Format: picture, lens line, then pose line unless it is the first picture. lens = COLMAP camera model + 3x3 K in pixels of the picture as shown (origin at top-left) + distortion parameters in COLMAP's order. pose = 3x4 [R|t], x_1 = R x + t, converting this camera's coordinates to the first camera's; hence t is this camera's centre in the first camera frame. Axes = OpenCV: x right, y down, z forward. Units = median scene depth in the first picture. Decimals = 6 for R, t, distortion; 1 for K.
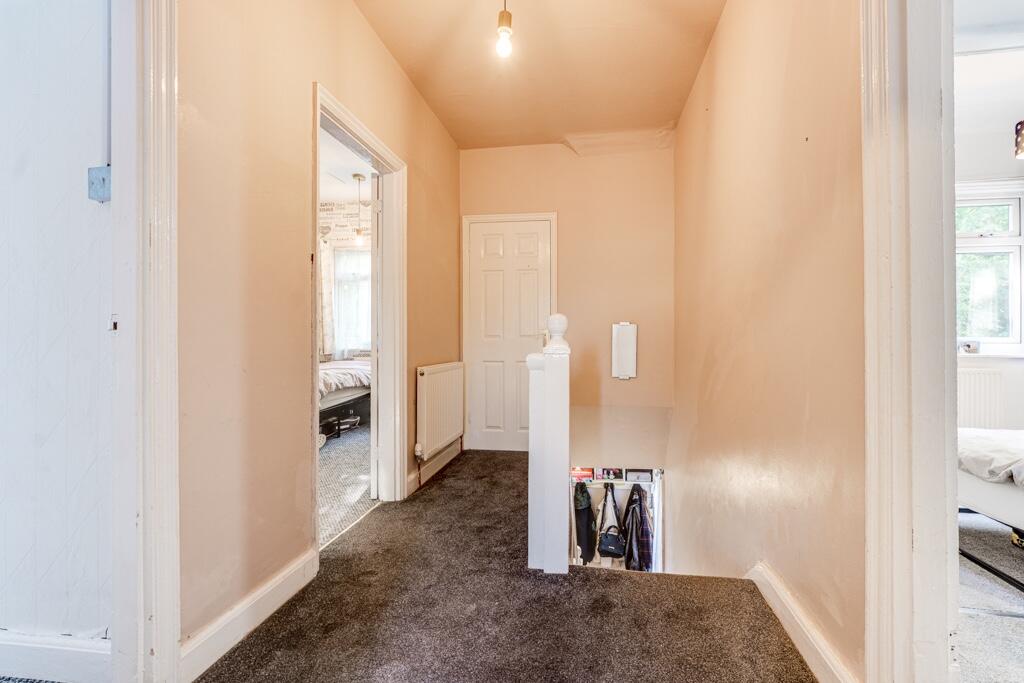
lens RADIAL K [[427.3, 0, 535.4], [0, 427.3, 337.3], [0, 0, 1]] dist [-0.005354, 0.000110]
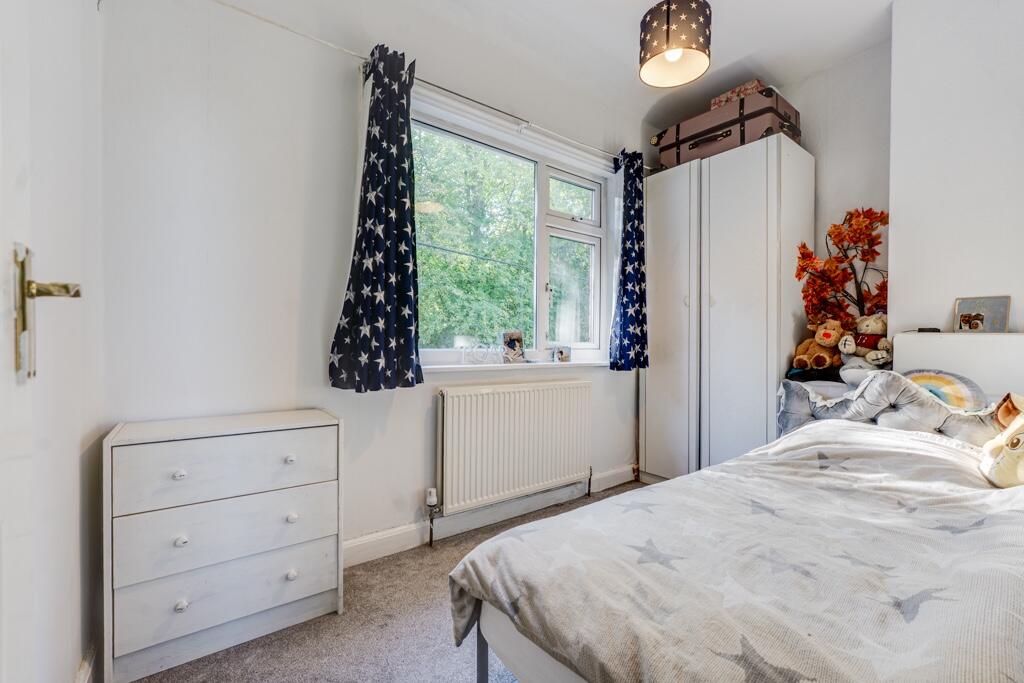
lens RADIAL K [[427.3, 0, 509.0], [0, 427.3, 343.7], [0, 0, 1]] dist [-0.005354, 0.000110]
pose [[0.721258, 0.003717, 0.692656, 0.527742], [-0.010044, 0.999937, 0.005094, 0.000063], [-0.692594, -0.010631, 0.721250, 0.659088]]
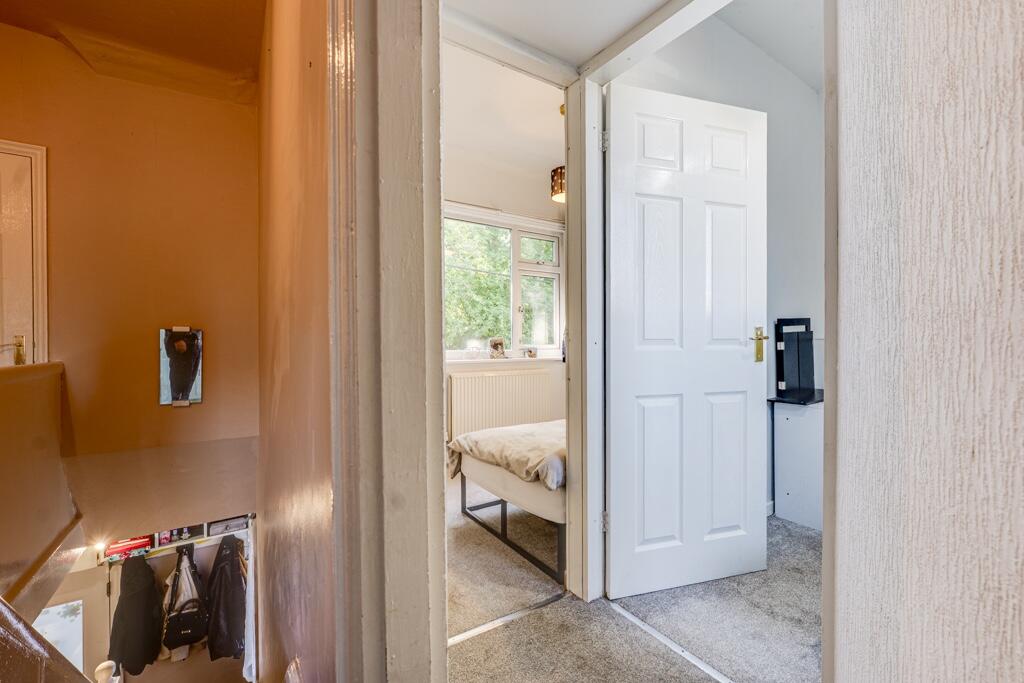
lens RADIAL K [[427.3, 0, 512.3], [0, 427.3, 346.6], [0, 0, 1]] dist [-0.005354, 0.000110]
pose [[0.756277, -0.011938, 0.654142, 0.236213], [0.005346, 0.999913, 0.012068, -0.012849], [-0.654229, -0.005630, 0.756275, 0.140192]]
